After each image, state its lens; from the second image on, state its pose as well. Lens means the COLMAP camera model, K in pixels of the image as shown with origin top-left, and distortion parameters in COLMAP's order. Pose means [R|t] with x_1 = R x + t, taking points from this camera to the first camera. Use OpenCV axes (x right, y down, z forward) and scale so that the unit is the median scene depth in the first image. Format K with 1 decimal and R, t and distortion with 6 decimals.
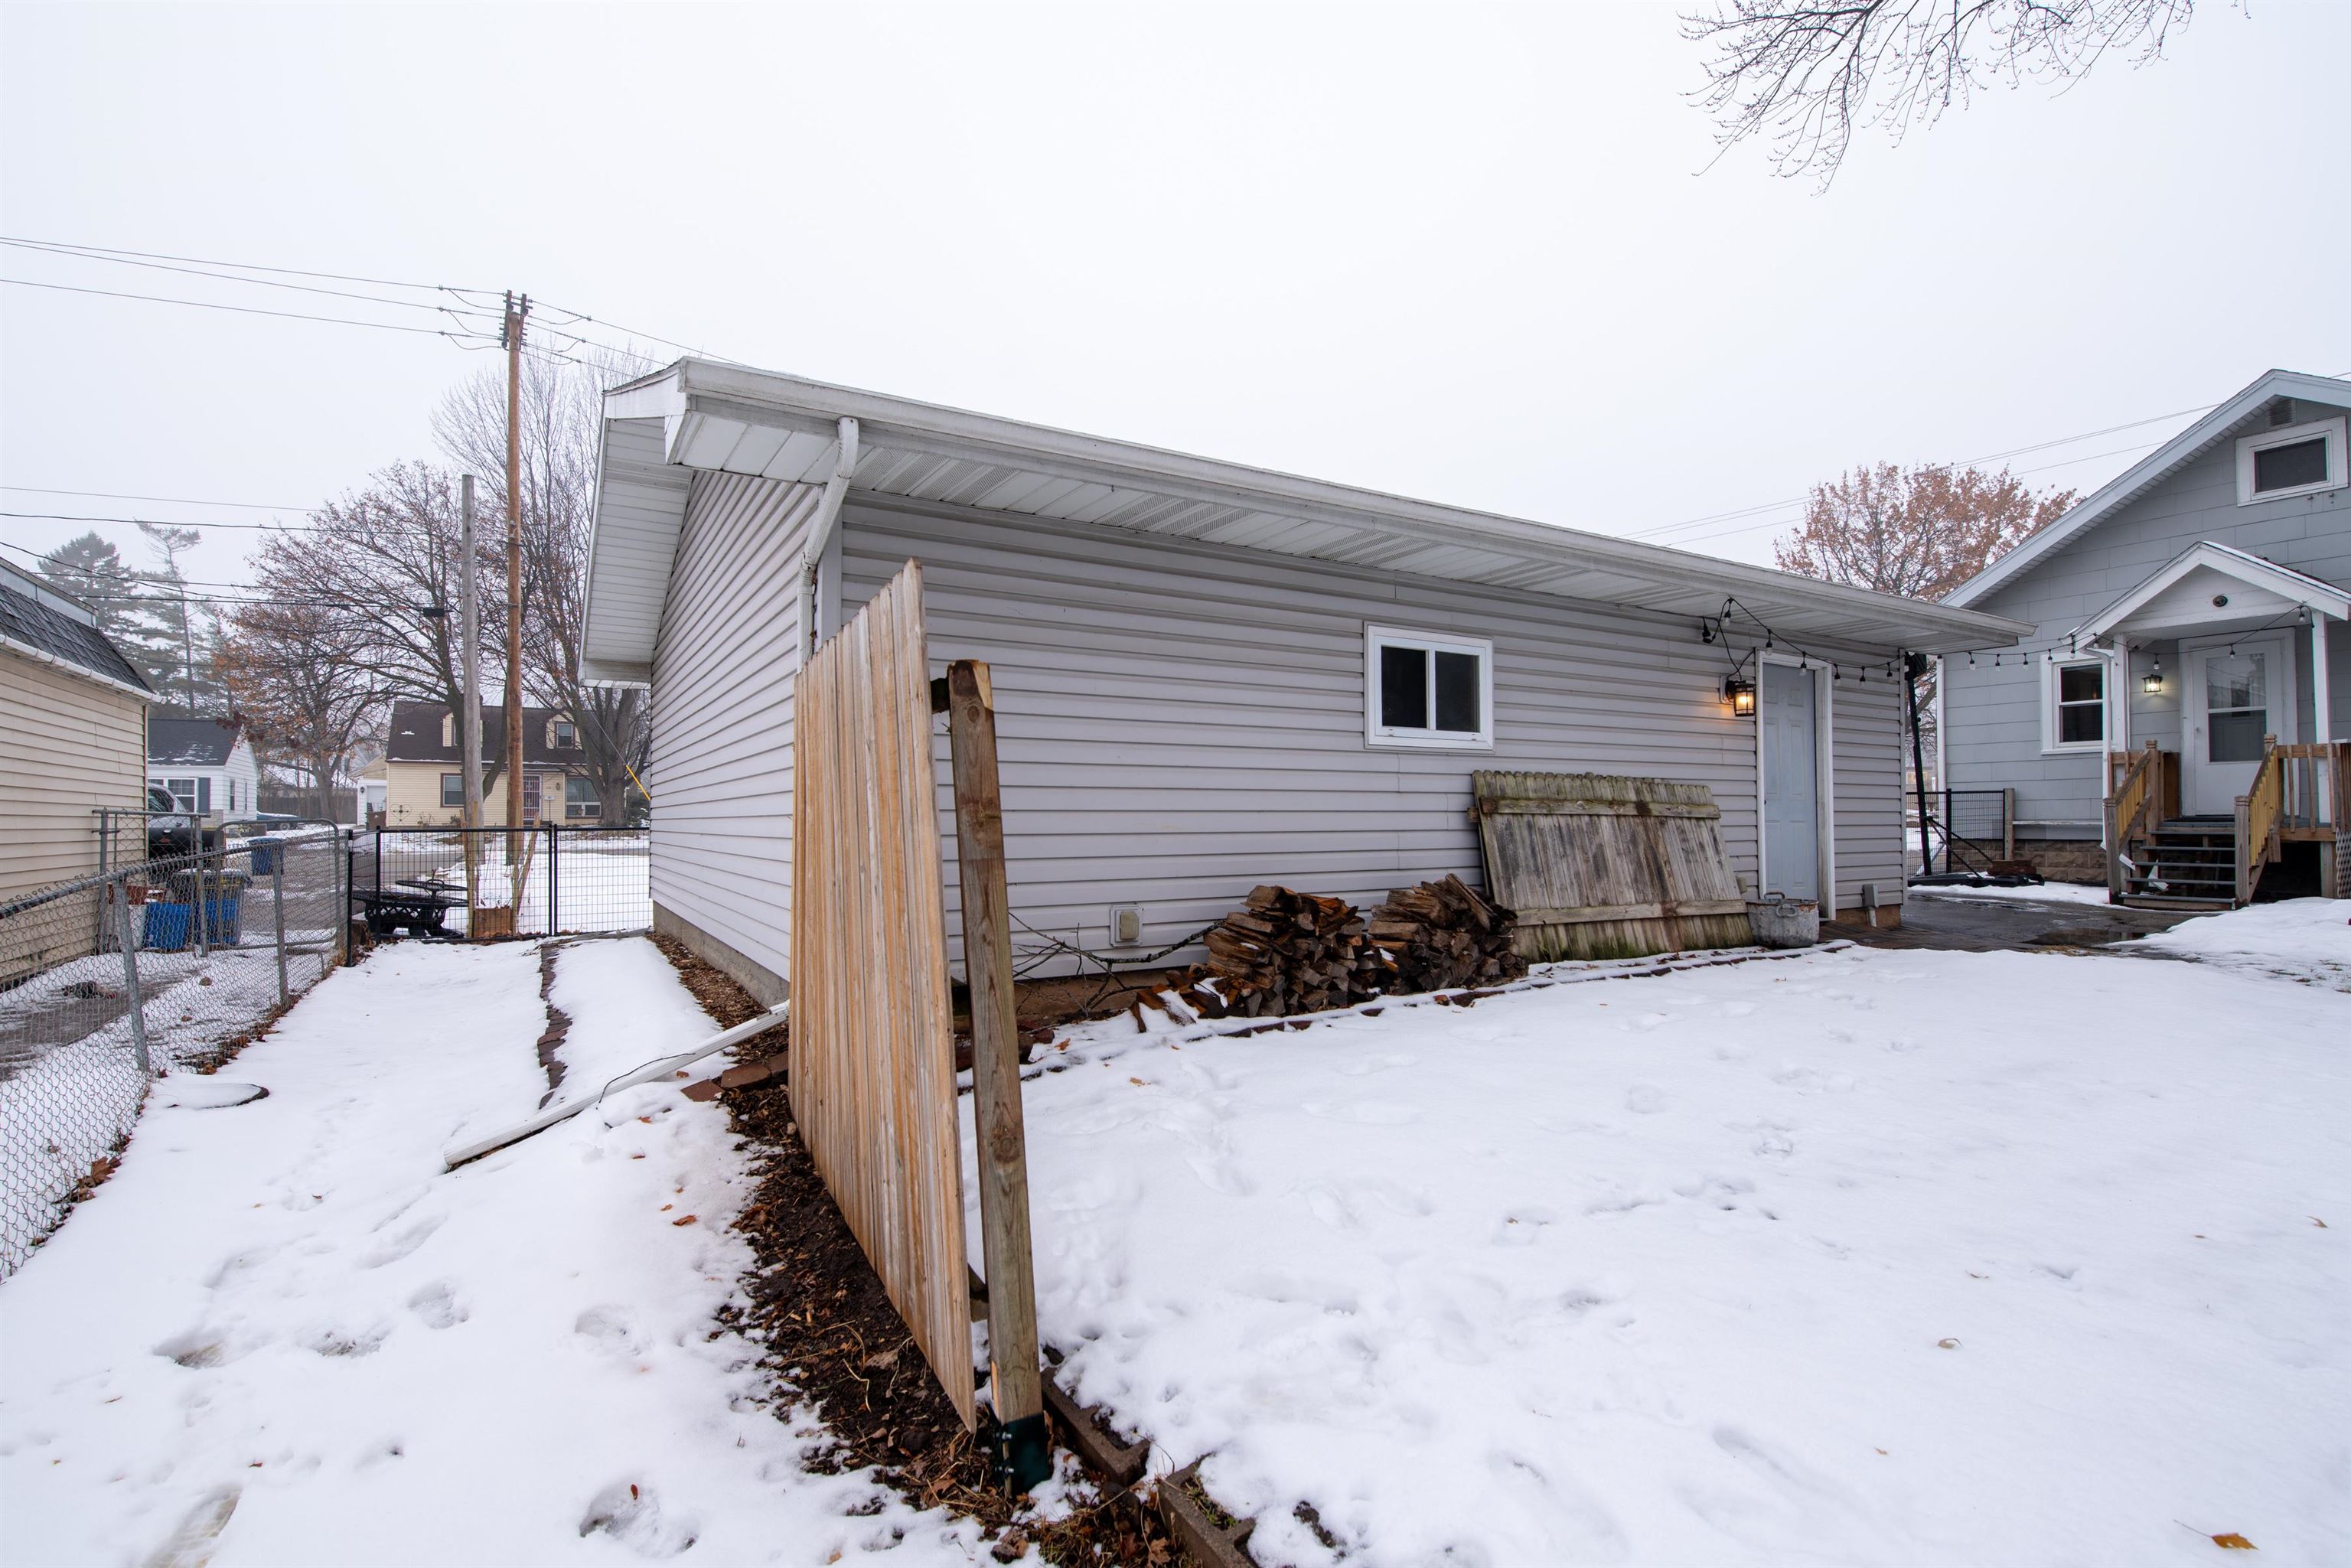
lens RADIAL K [[1029.1, 0, 1170.4], [0, 1029.1, 806.9], [0, 0, 1]] dist [0.010999, -0.000968]
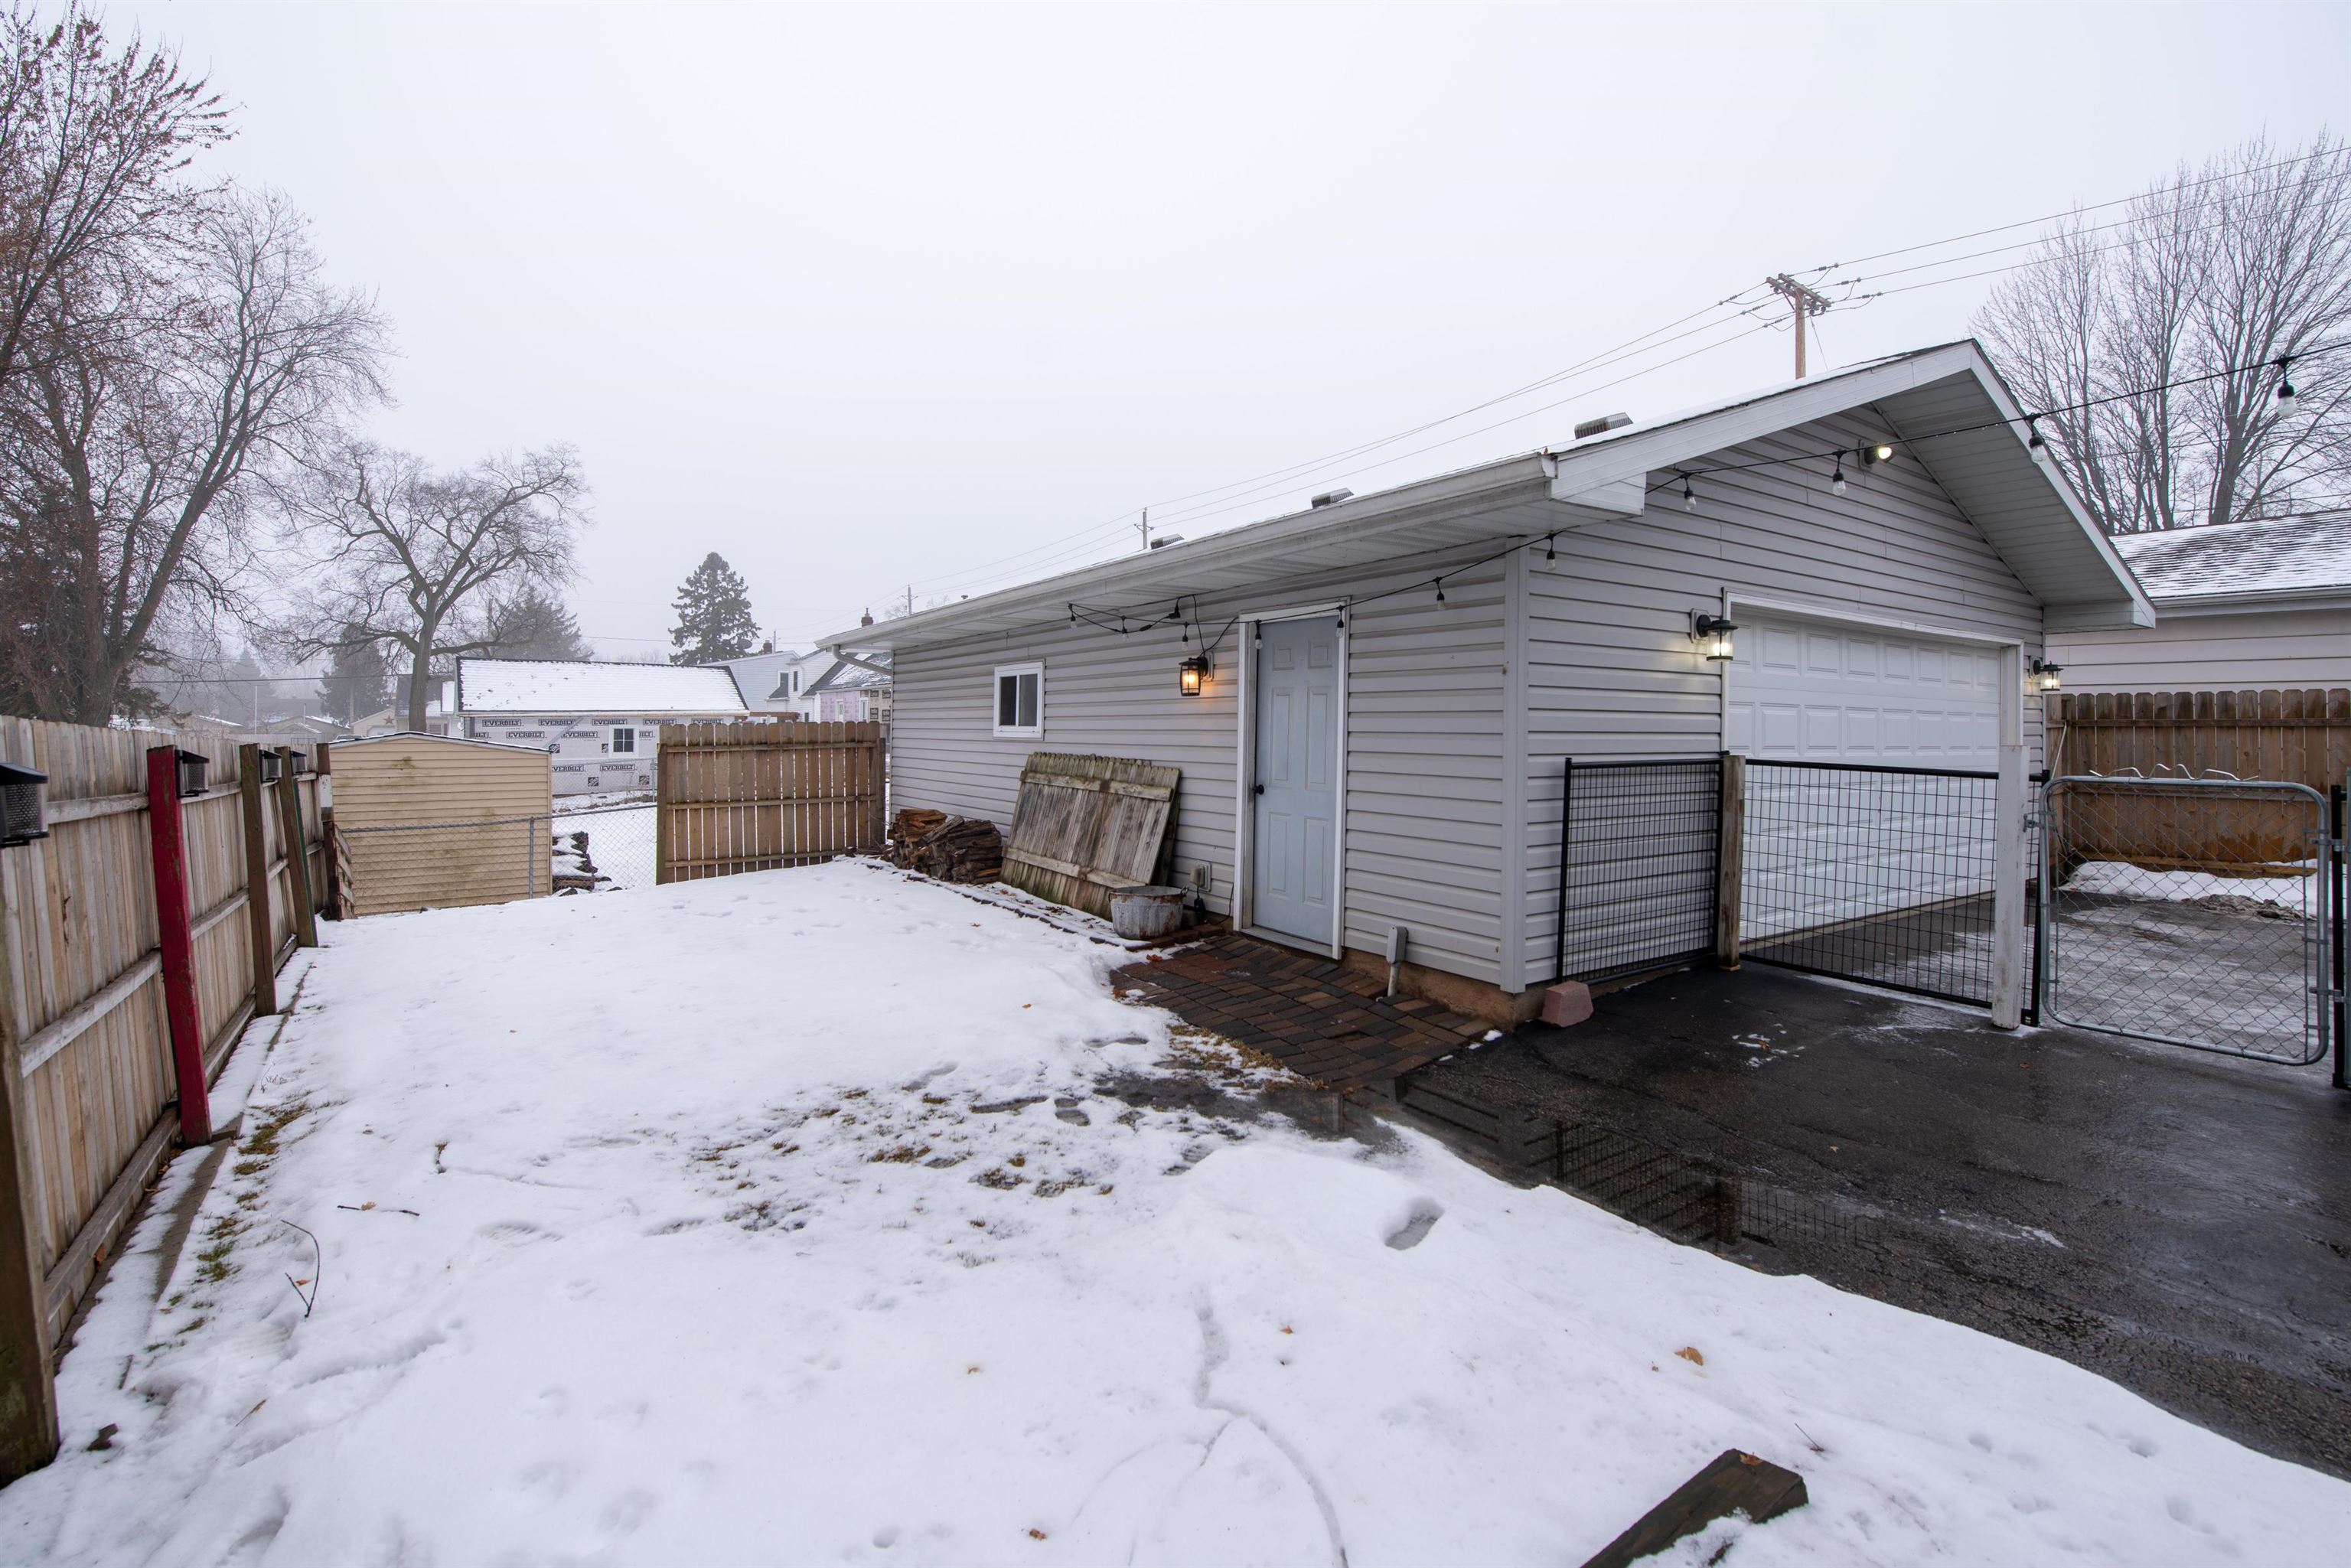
lens RADIAL K [[1029.1, 0, 1172.1], [0, 1029.1, 772.5], [0, 0, 1]] dist [0.010999, -0.000968]
pose [[0.054674, 0.046356, -0.997428, 1.783794], [0.004855, 0.998898, 0.046690, -0.074565], [0.998492, -0.007395, 0.054388, 1.121813]]
